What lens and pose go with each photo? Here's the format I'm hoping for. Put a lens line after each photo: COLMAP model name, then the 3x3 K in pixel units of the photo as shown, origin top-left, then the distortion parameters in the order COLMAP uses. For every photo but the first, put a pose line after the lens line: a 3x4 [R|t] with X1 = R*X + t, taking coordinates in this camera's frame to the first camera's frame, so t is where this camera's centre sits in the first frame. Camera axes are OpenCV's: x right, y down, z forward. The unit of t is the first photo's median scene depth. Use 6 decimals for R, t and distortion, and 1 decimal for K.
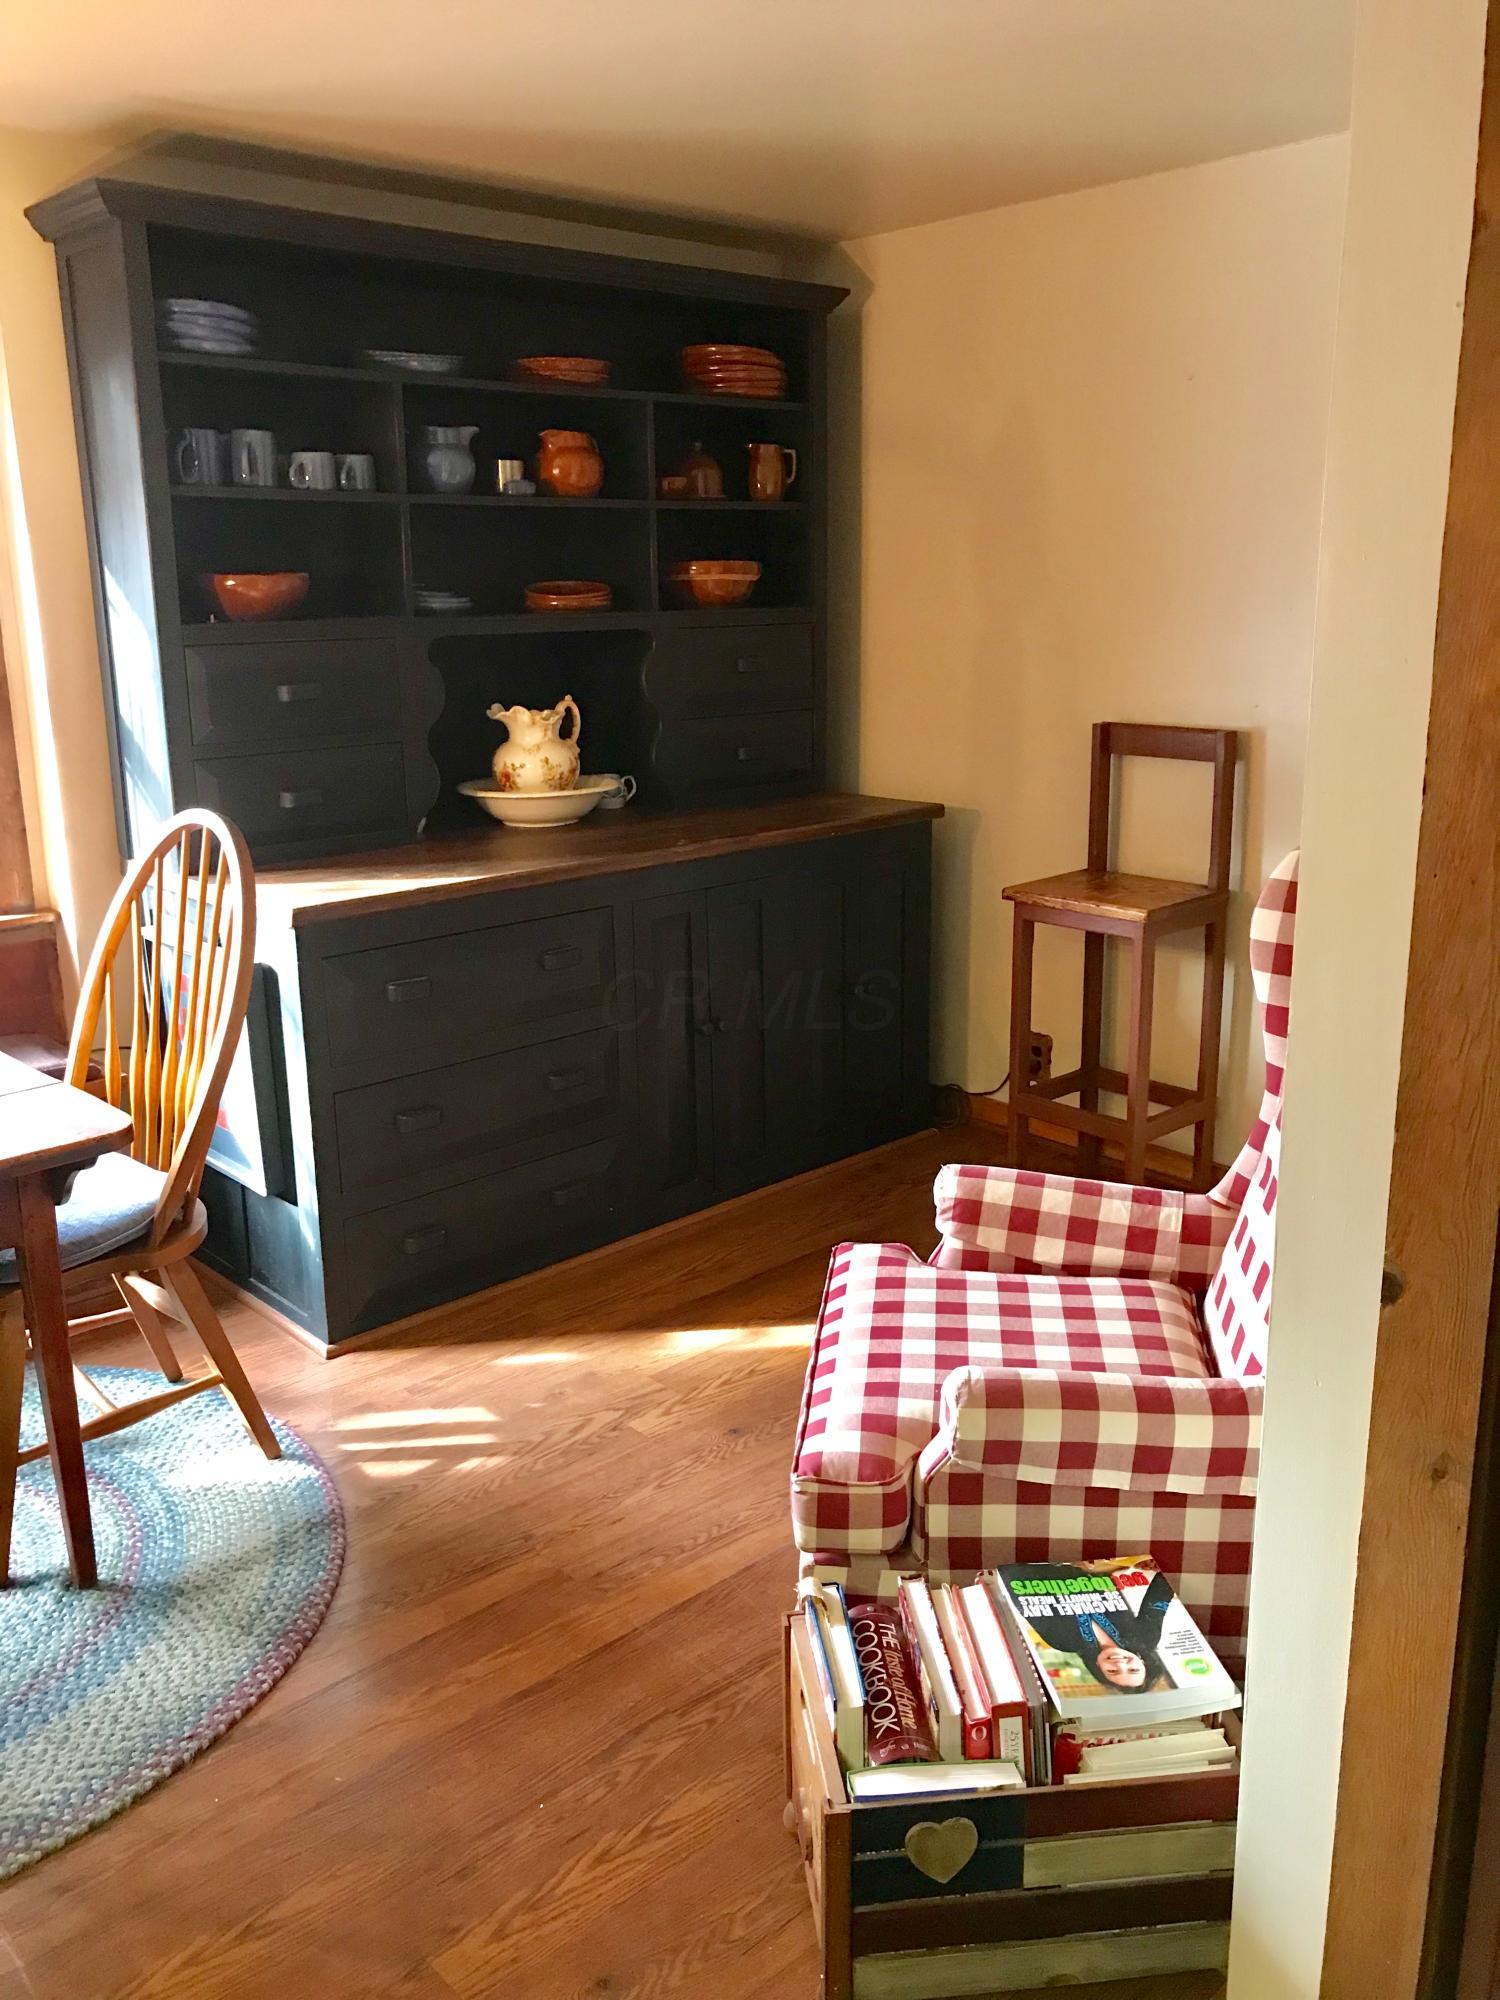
lens RADIAL K [[1642.4, 0, 757.0], [0, 1642.4, 1003.3], [0, 0, 1]] dist [0.033354, -0.043981]
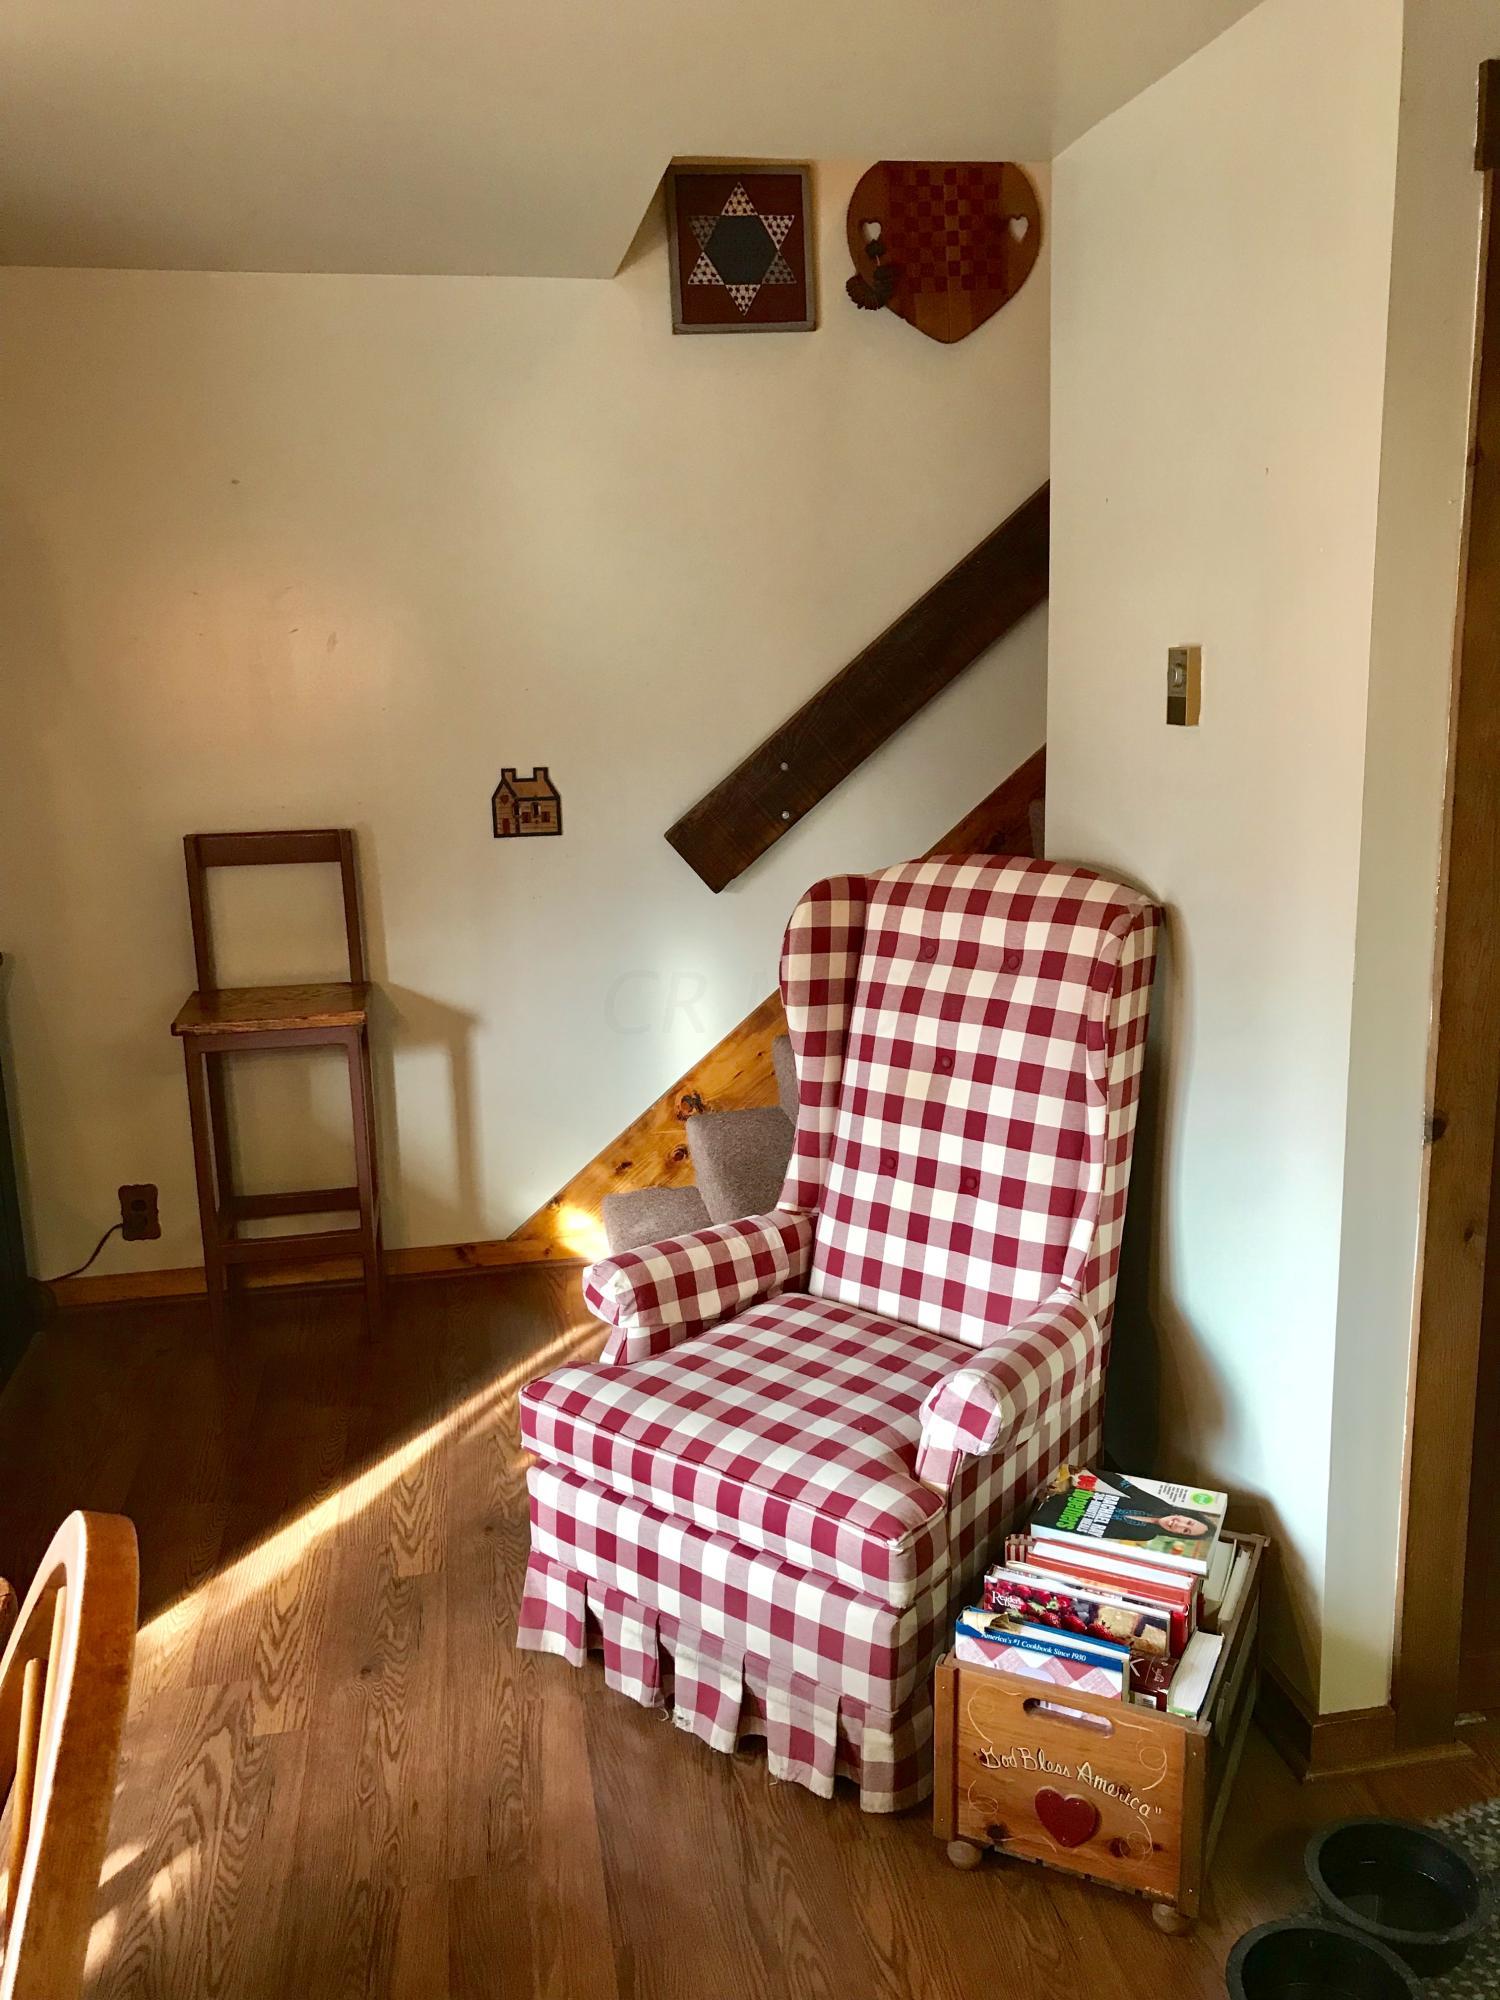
lens RADIAL K [[1642.4, 0, 755.6], [0, 1642.4, 991.2], [0, 0, 1]] dist [0.033354, -0.043981]
pose [[0.534884, -0.182107, 0.825067, -0.639628], [0.235344, 0.969963, 0.061516, -0.103165], [-0.811487, 0.161271, 0.561676, 0.341981]]
